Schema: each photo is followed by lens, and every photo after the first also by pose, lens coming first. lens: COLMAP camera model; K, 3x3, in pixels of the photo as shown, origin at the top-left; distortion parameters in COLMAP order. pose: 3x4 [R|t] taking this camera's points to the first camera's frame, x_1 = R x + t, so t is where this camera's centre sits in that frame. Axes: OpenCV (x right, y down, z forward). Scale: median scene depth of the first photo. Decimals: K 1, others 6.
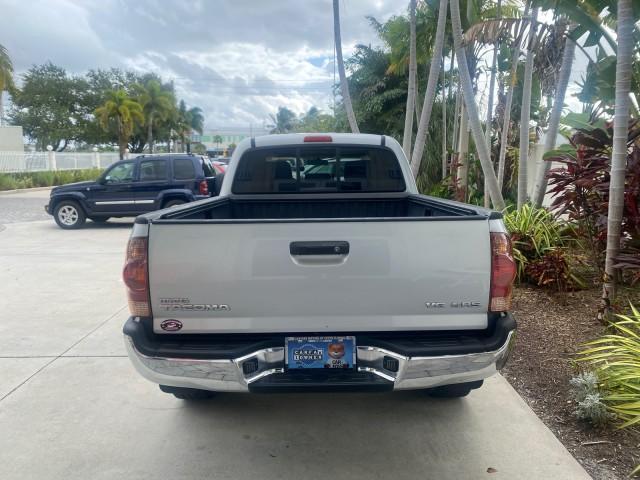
lens RADIAL K [[488.2, 0, 321.6], [0, 488.2, 235.9], [0, 0, 1]] dist [0.034733, -0.044661]
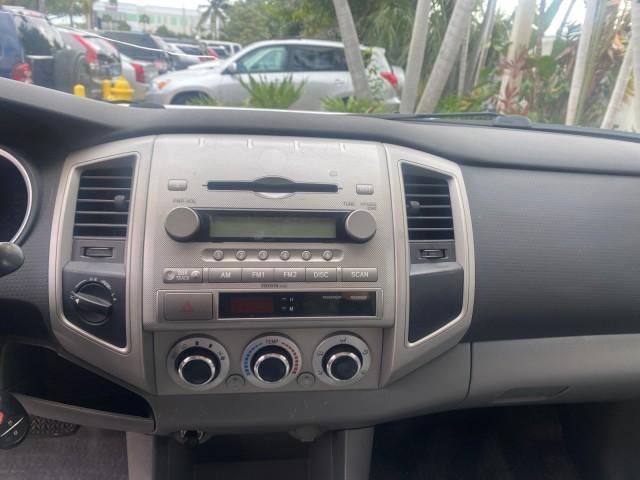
lens RADIAL K [[488.2, 0, 317.3], [0, 488.2, 237.0], [0, 0, 1]] dist [0.034733, -0.044661]
pose [[0.992697, 0.027124, 0.117543, -0.000581], [-0.049982, 0.979301, 0.196141, -0.051752], [-0.109790, -0.200584, 0.973505, 0.437525]]
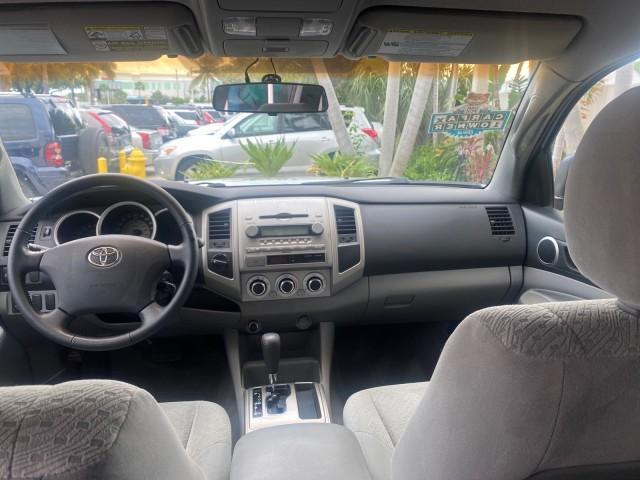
lens RADIAL K [[488.2, 0, 315.5], [0, 488.2, 234.5], [0, 0, 1]] dist [0.034733, -0.044661]
pose [[0.992910, -0.023421, 0.116539, -0.005184], [0.012370, 0.995433, 0.094661, -0.053812], [-0.118224, -0.092548, 0.988665, 0.371641]]
